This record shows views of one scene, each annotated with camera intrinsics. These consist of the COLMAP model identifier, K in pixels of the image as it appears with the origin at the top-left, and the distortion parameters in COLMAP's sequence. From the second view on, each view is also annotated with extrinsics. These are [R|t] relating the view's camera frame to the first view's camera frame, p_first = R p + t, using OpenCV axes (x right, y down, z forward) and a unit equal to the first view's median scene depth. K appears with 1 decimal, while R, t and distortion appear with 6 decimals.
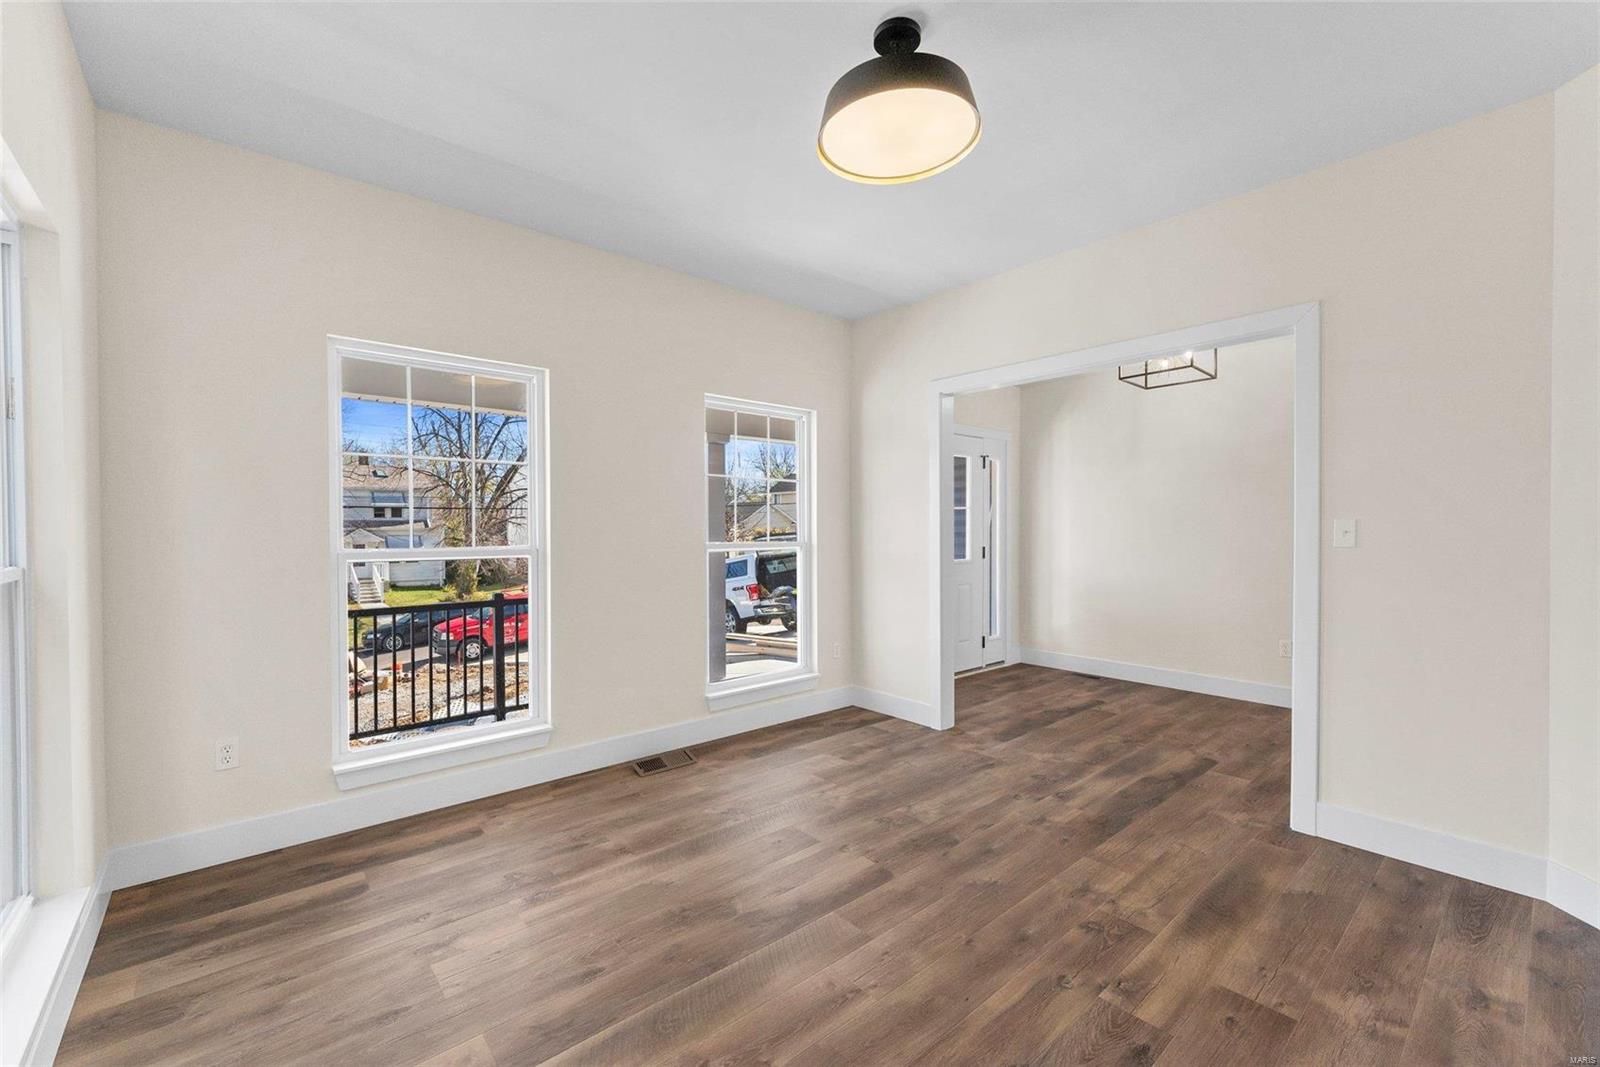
lens RADIAL K [[658.4, 0, 793.1], [0, 658.4, 537.9], [0, 0, 1]] dist [0.001953, 0.000299]
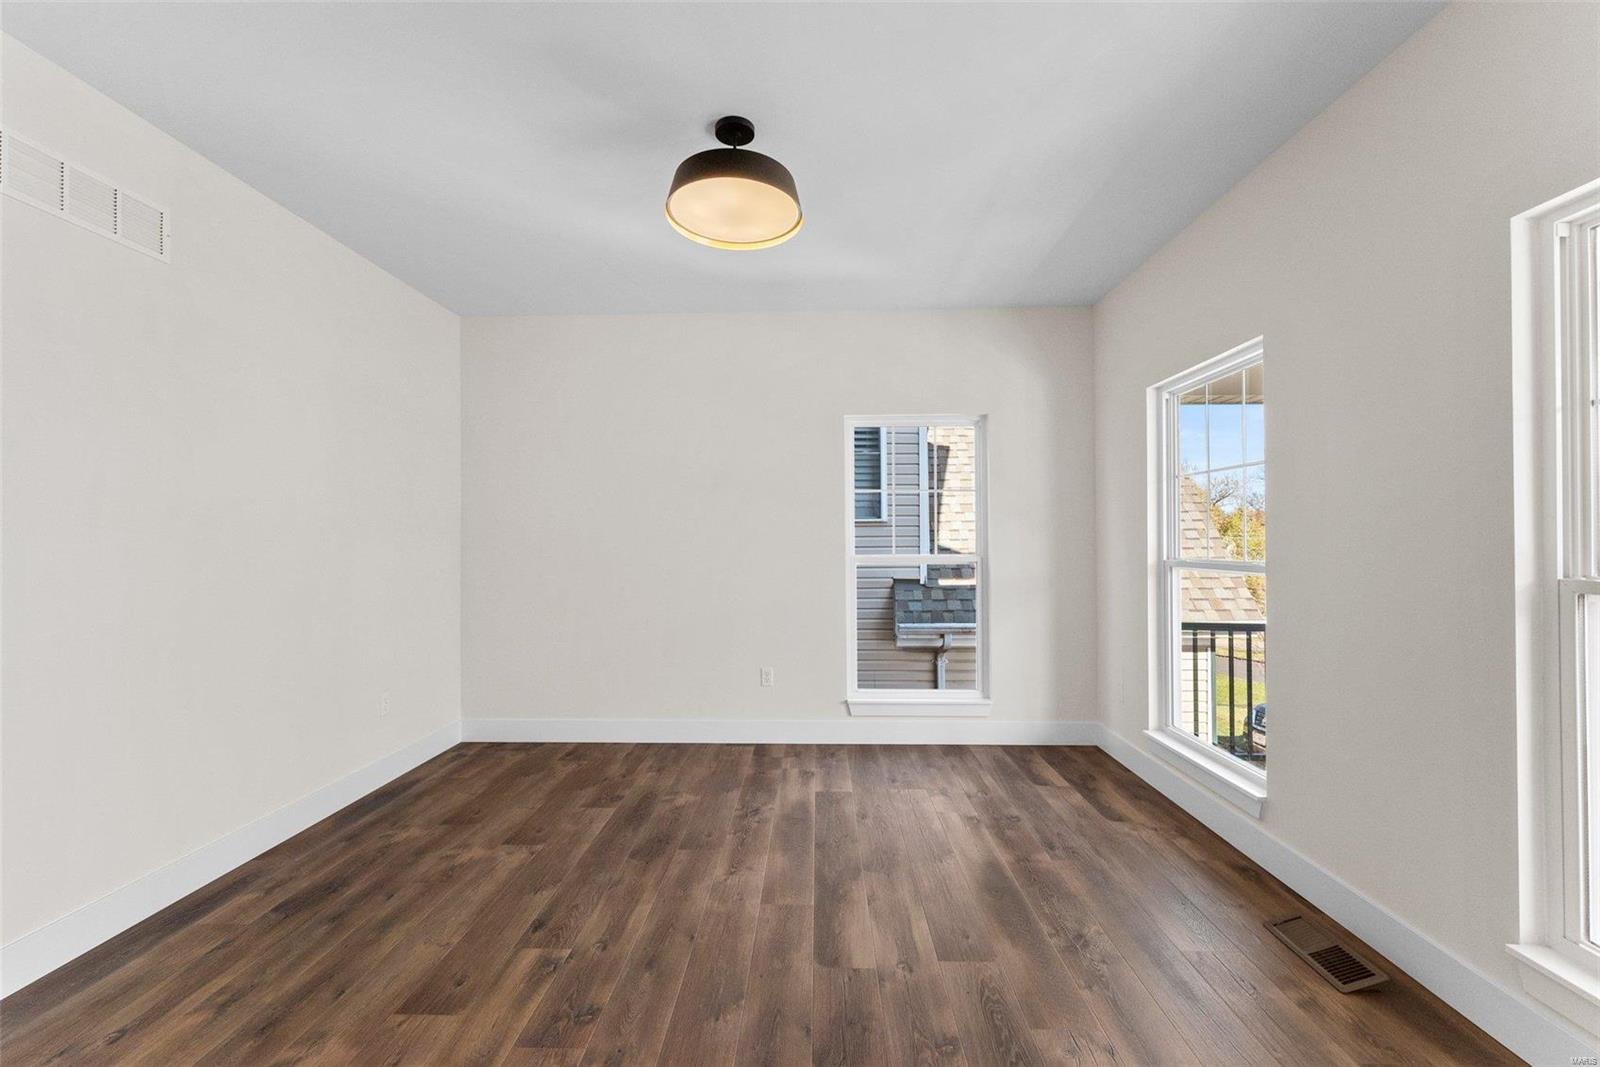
lens RADIAL K [[658.4, 0, 793.1], [0, 658.4, 537.9], [0, 0, 1]] dist [0.001953, 0.000299]
pose [[-0.677393, -0.000660, -0.735621, 0.914029], [-0.005856, 0.999973, 0.004496, -0.025735], [0.735598, 0.007353, -0.677378, 1.794913]]
